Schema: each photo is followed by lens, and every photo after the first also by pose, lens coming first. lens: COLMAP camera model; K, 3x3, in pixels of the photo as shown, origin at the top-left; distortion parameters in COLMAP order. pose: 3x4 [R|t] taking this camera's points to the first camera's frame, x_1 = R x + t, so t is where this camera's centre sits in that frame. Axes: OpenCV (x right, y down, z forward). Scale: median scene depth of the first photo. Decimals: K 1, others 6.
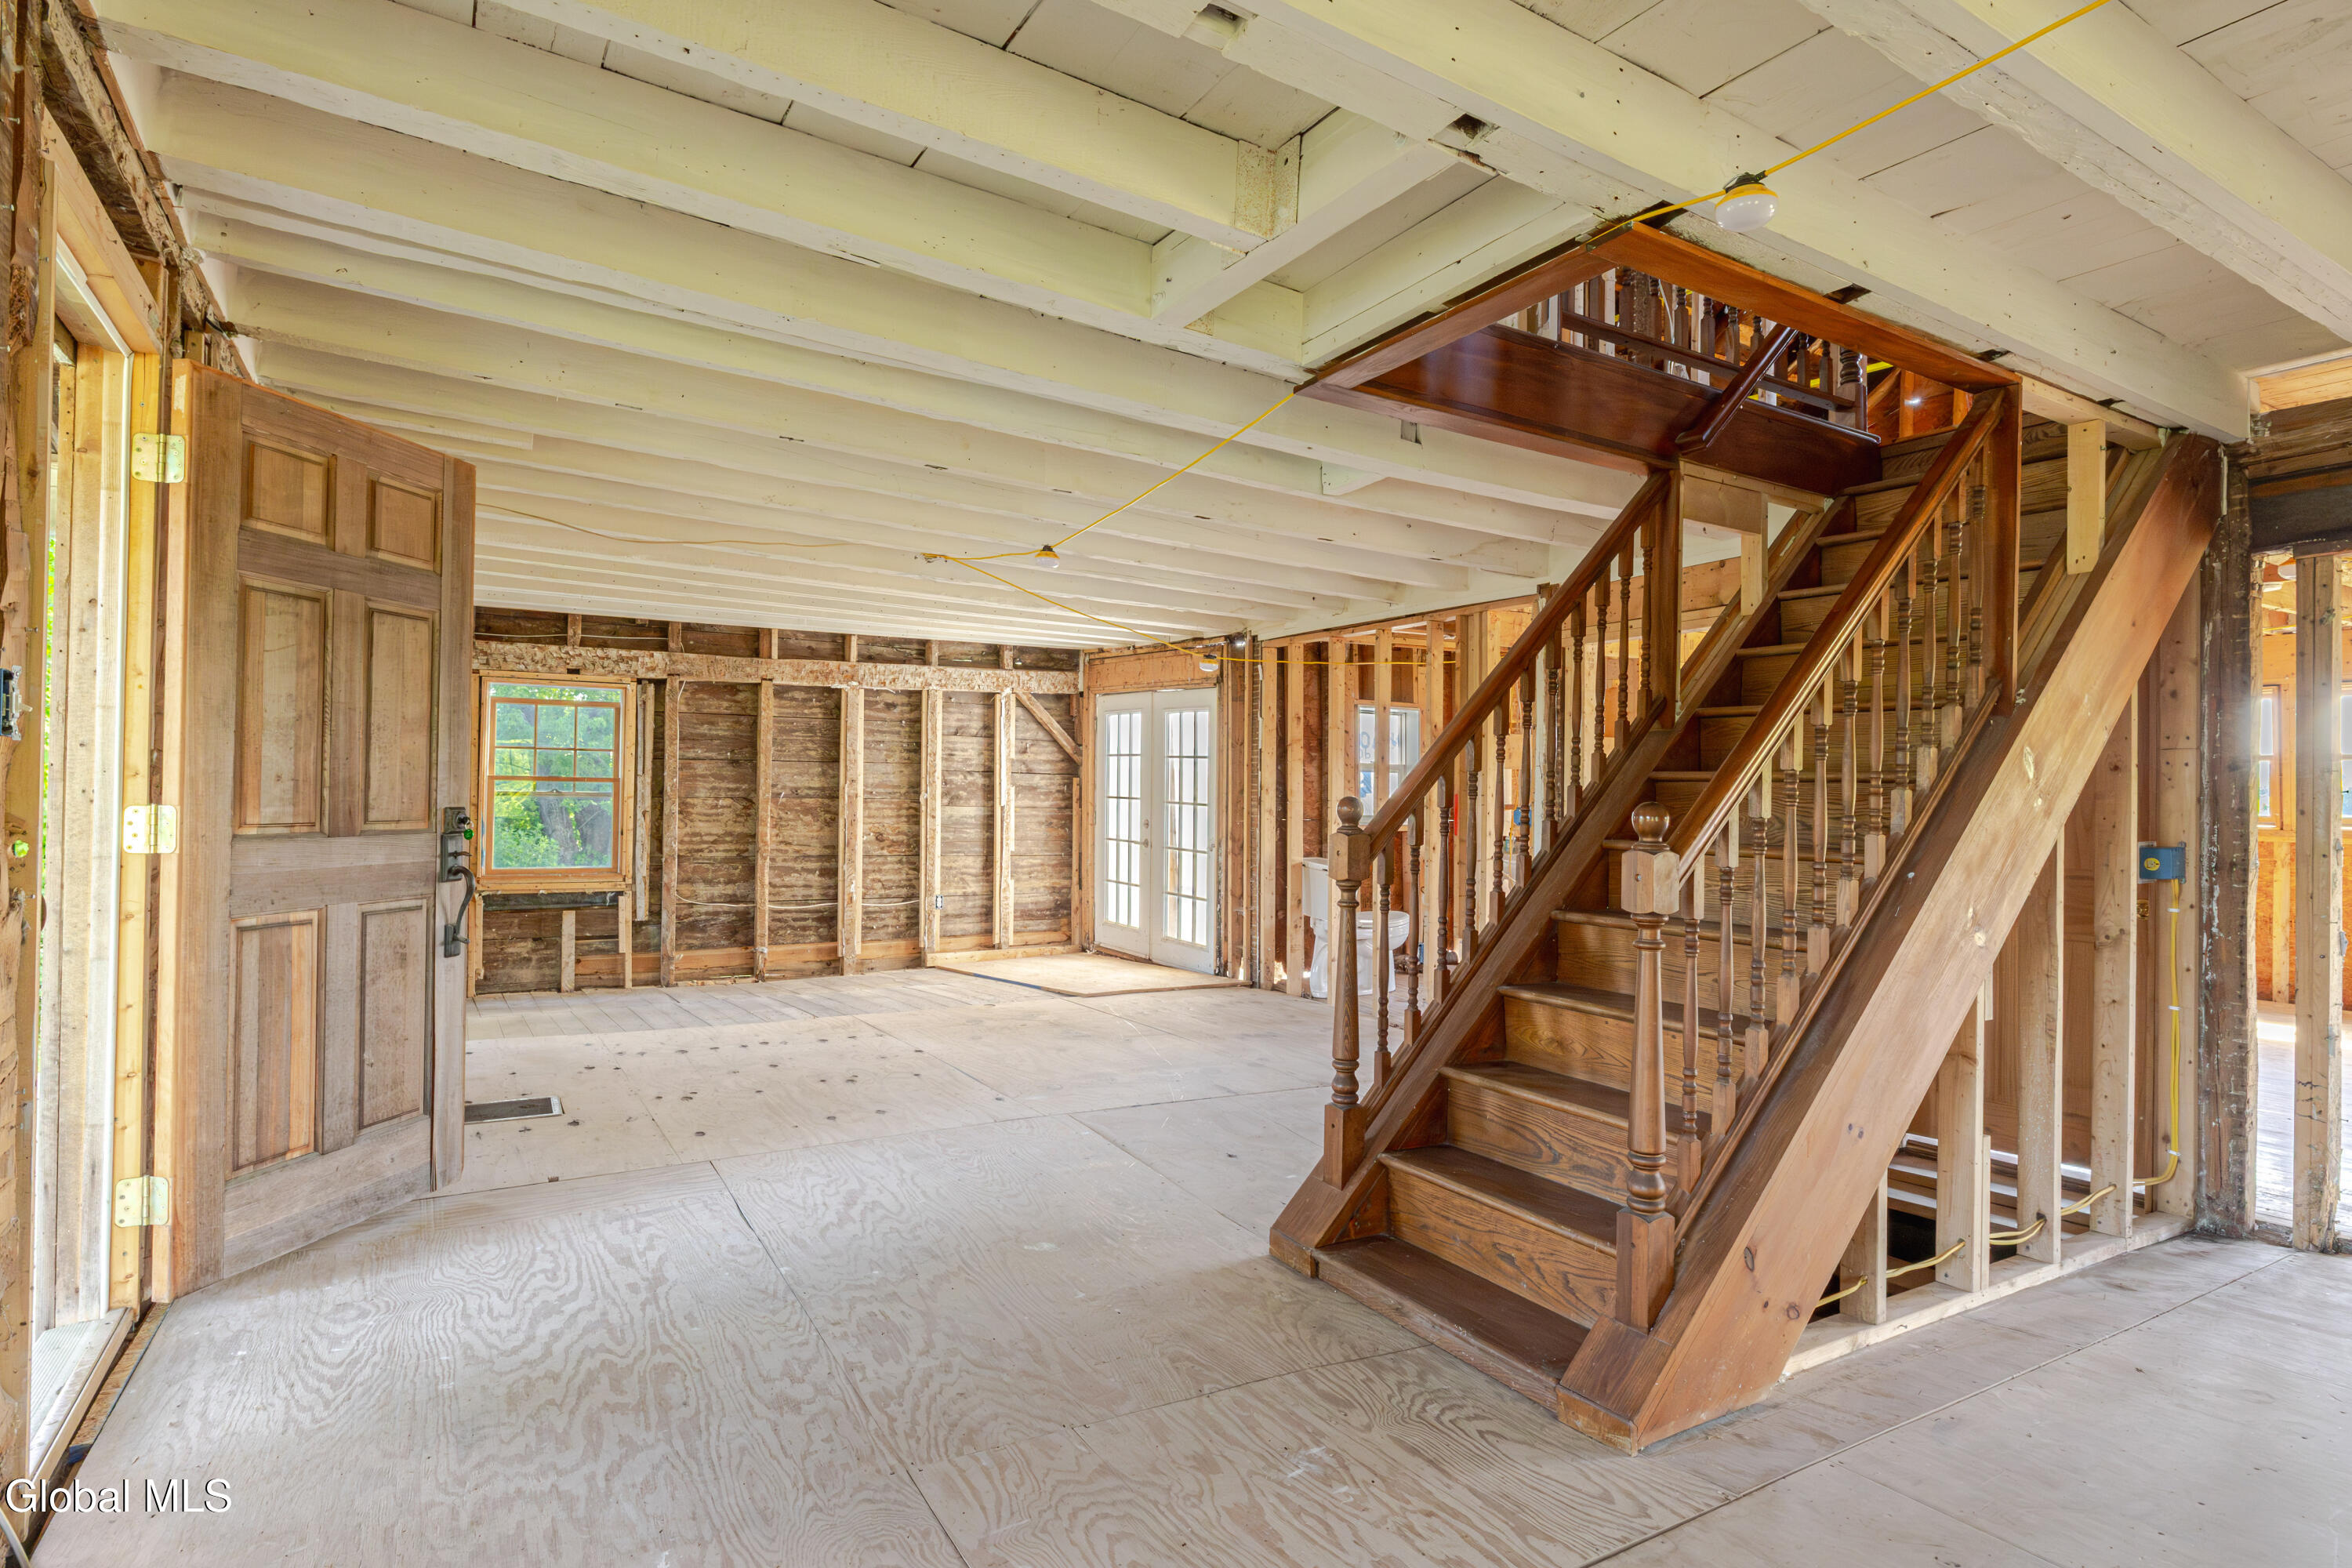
lens RADIAL K [[1220.3, 0, 1172.4], [0, 1220.3, 785.3], [0, 0, 1]] dist [-0.002028, 0.000496]
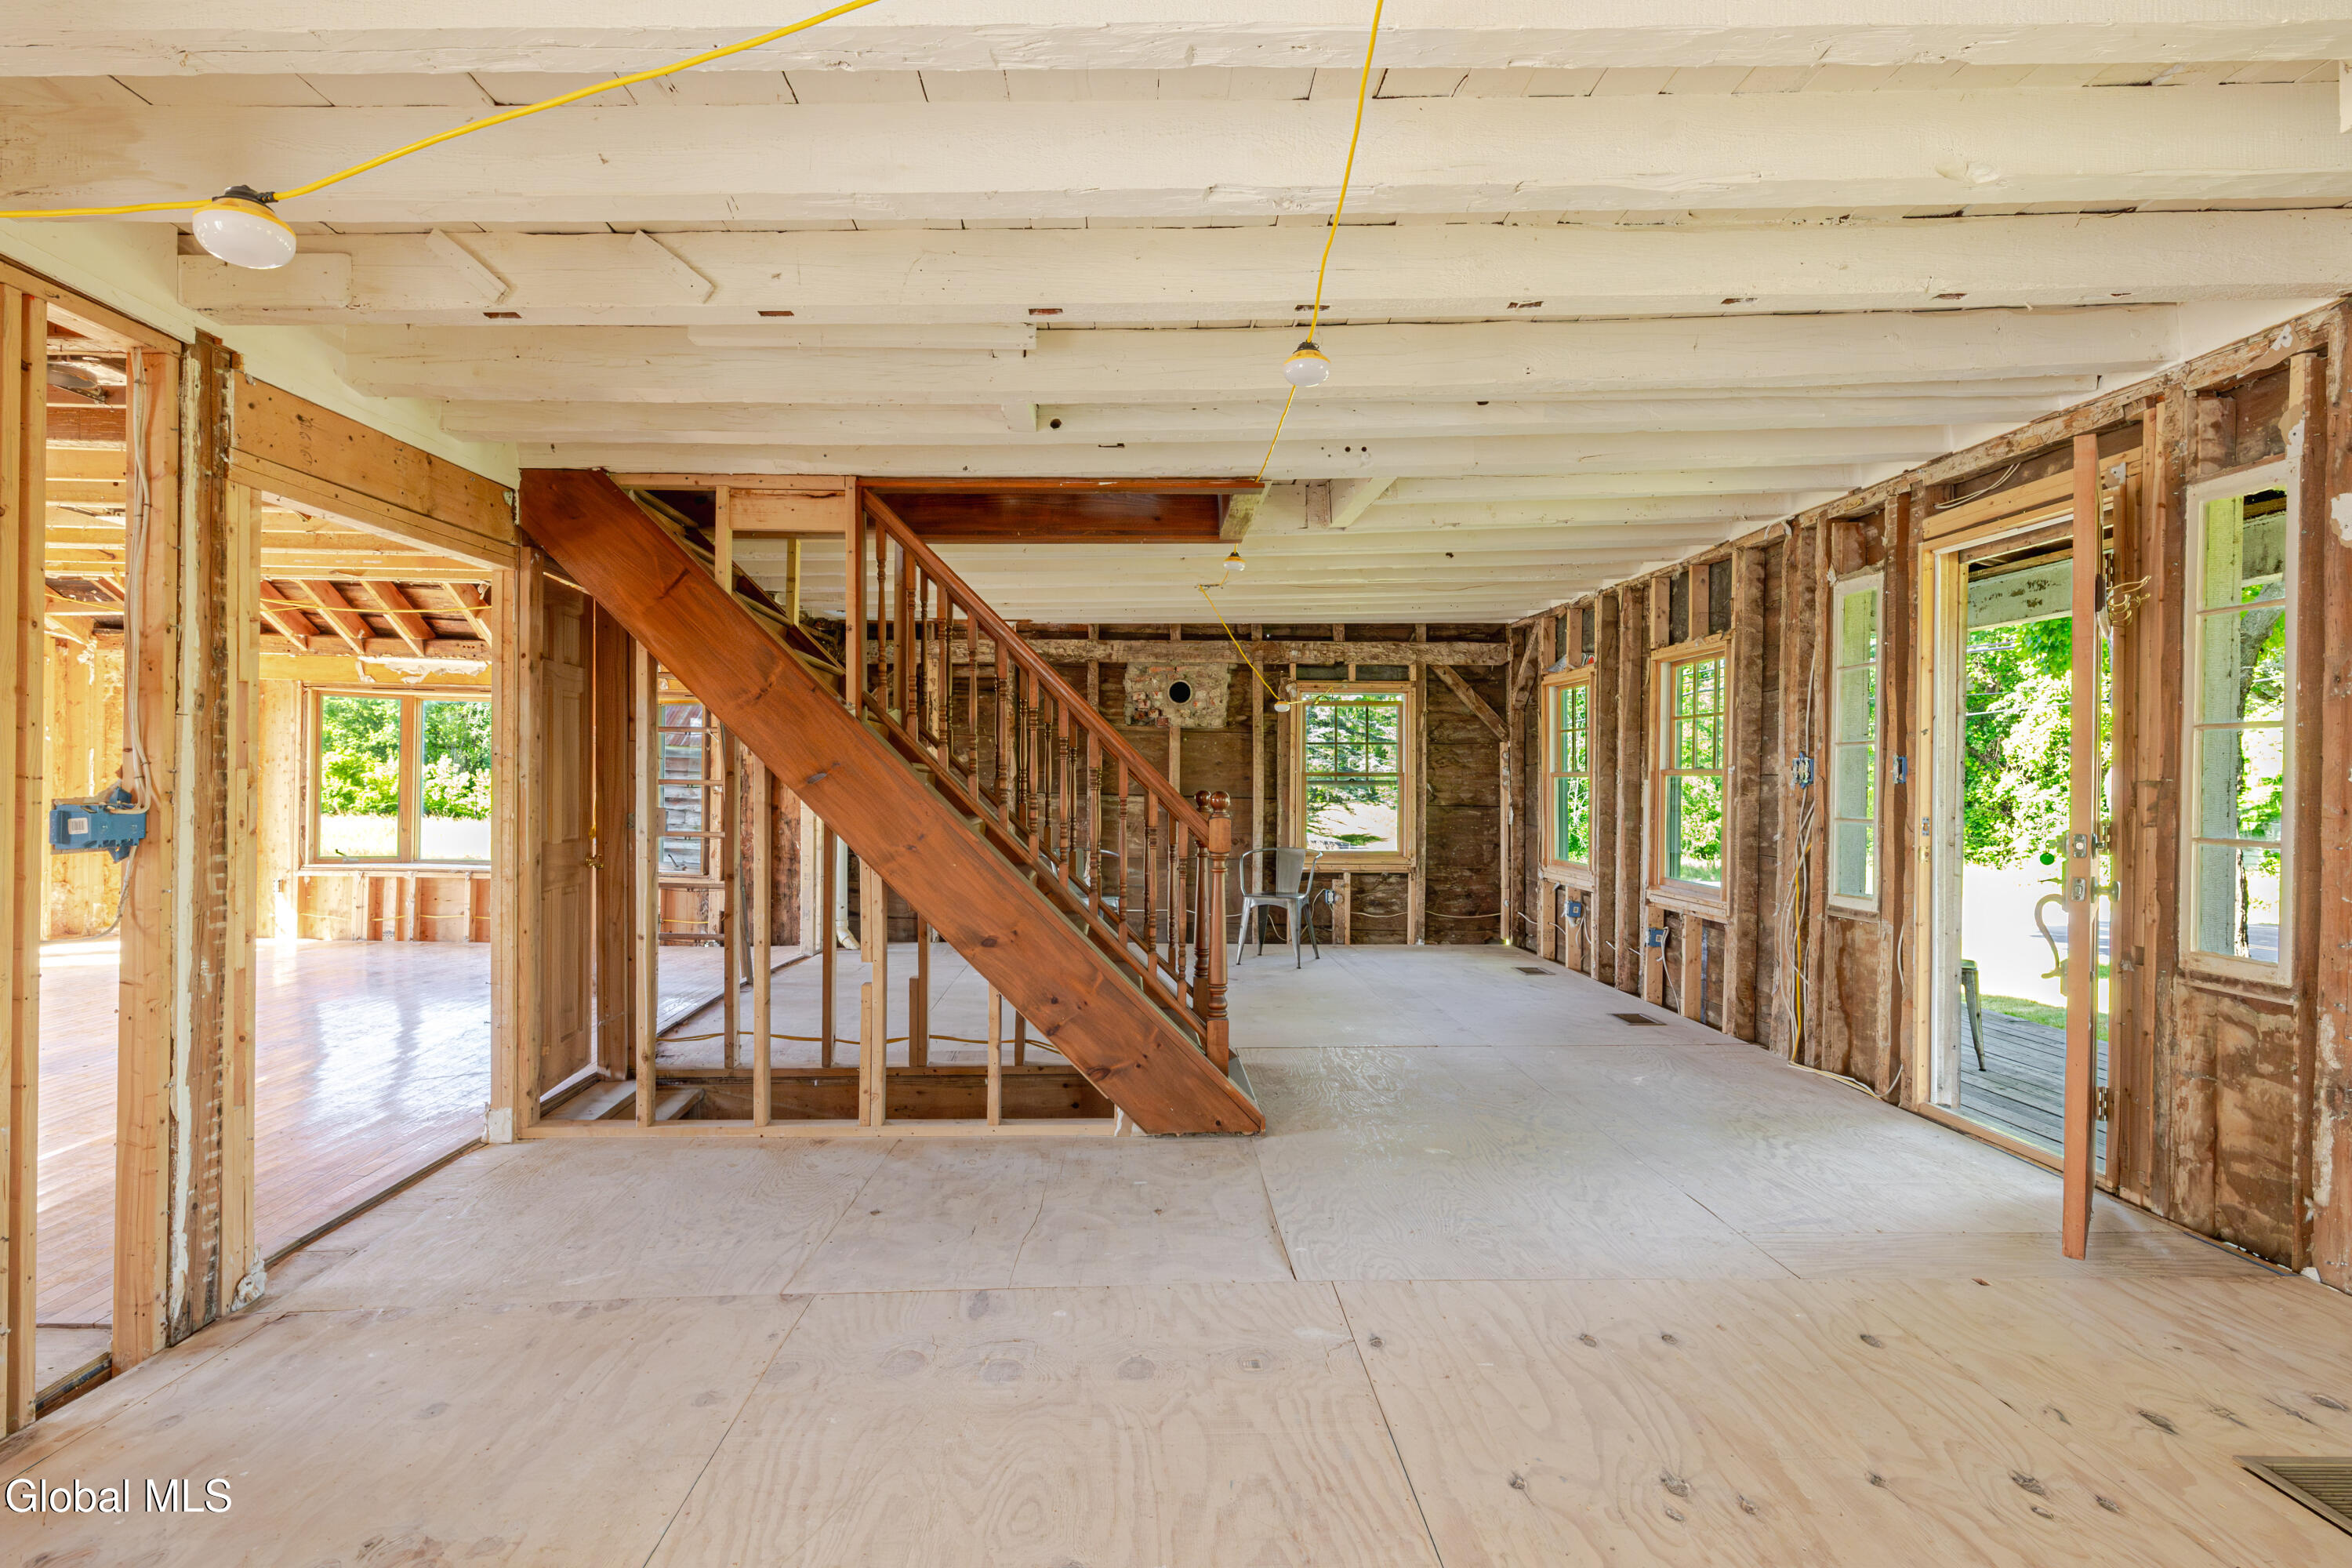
lens RADIAL K [[1220.3, 0, 1172.4], [0, 1220.3, 785.3], [0, 0, 1]] dist [-0.002028, 0.000496]
pose [[-0.872176, -0.026749, 0.488460, -0.430771], [-0.029421, 0.999565, 0.002205, -0.001336], [-0.488307, -0.012448, -0.872583, 2.022186]]
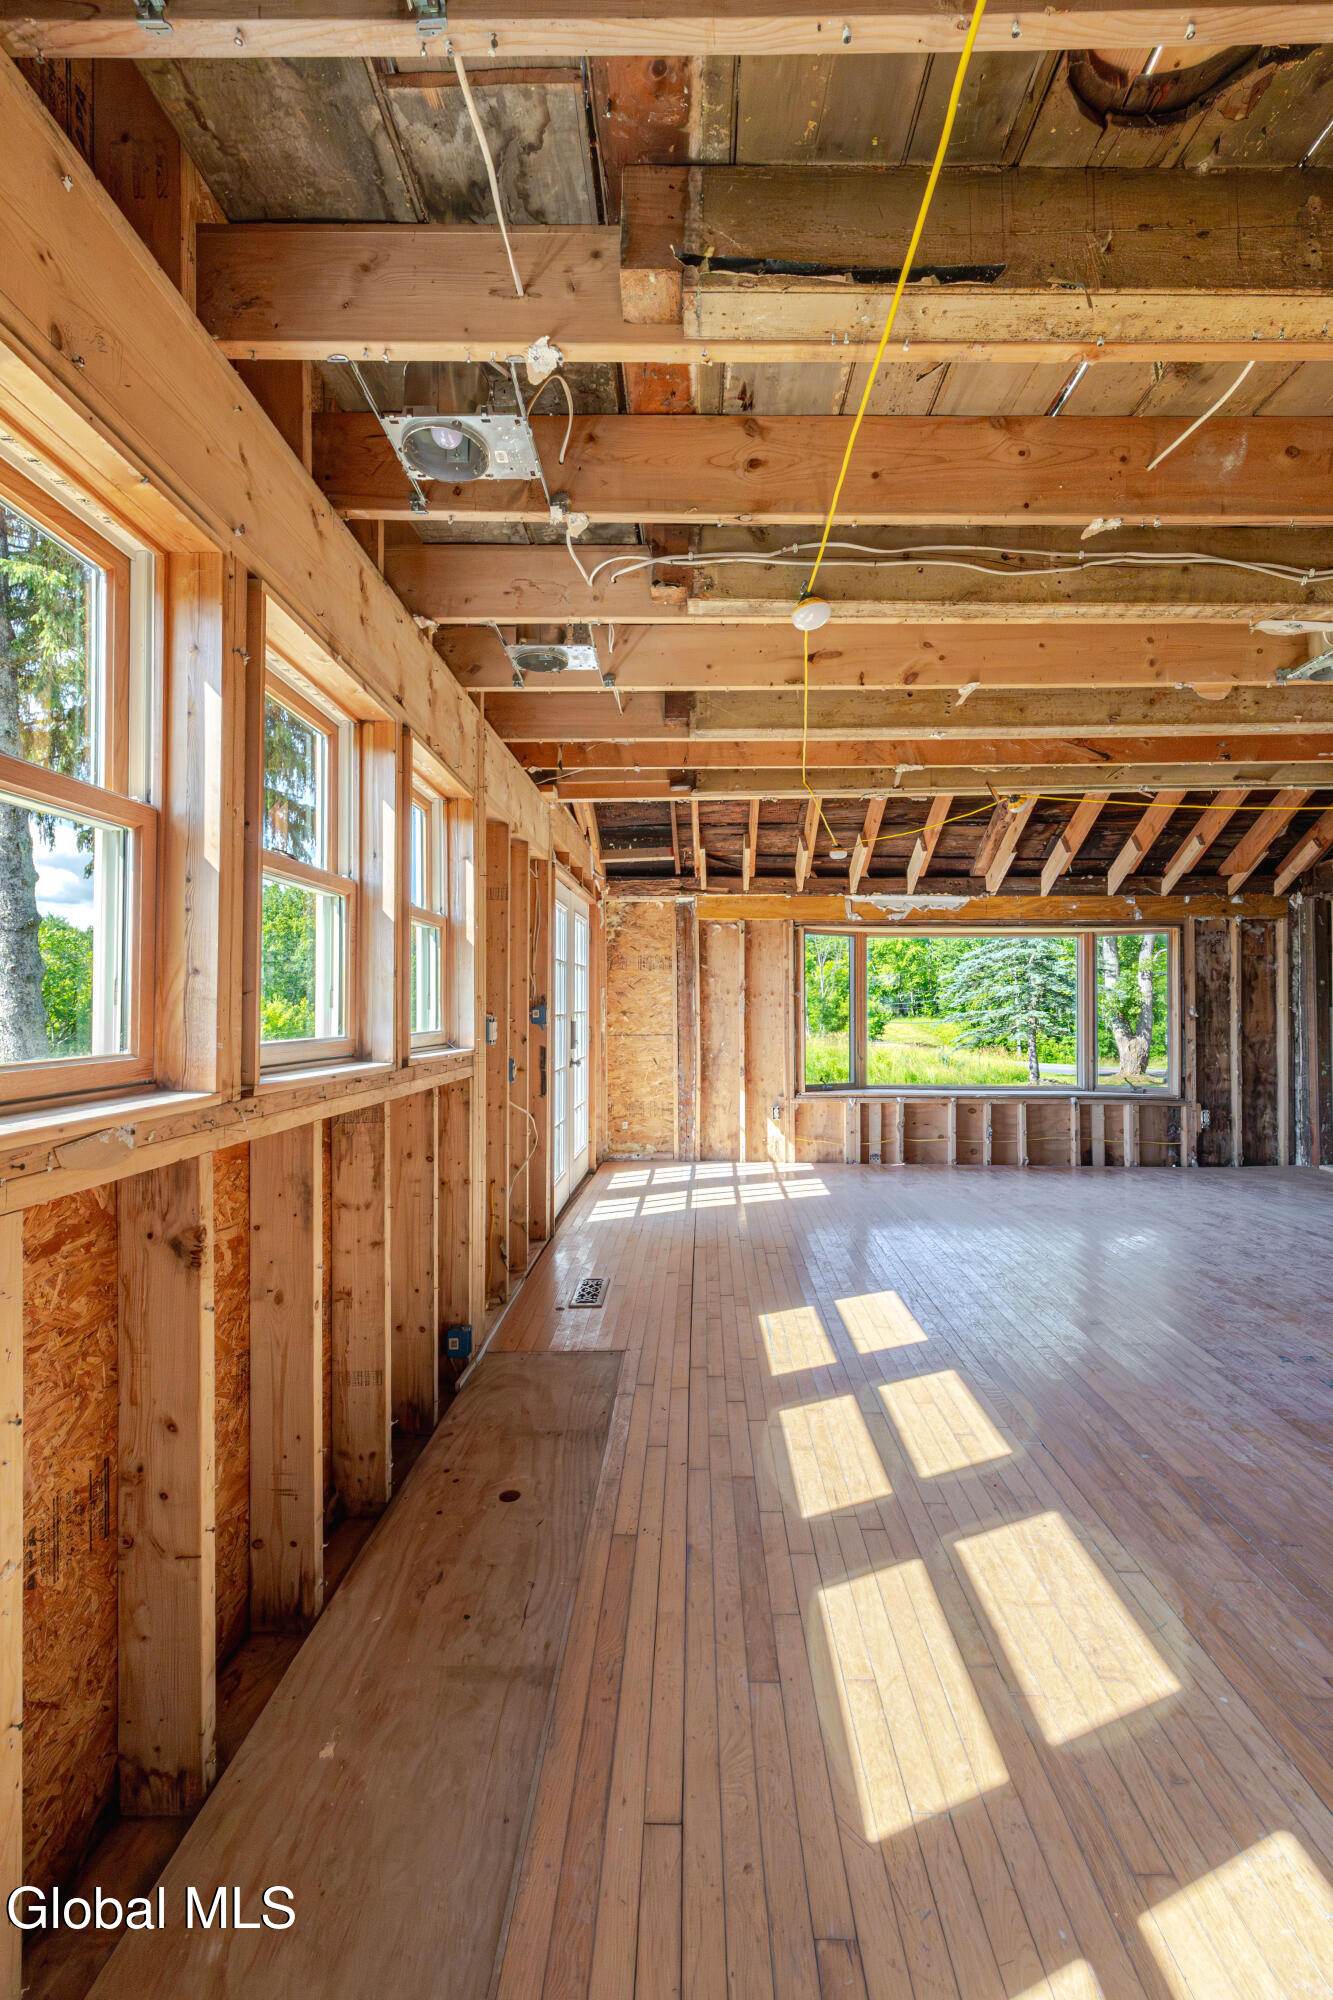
lens RADIAL K [[870.9, 0, 666.5], [0, 870.9, 1000.0], [0, 0, 1]] dist [0.001403, 0.000144]
pose [[-0.831805, -0.005031, 0.555045, 1.585512], [-0.011447, 0.999902, -0.008092, 0.037300], [-0.554950, -0.013084, -0.831781, 2.461421]]
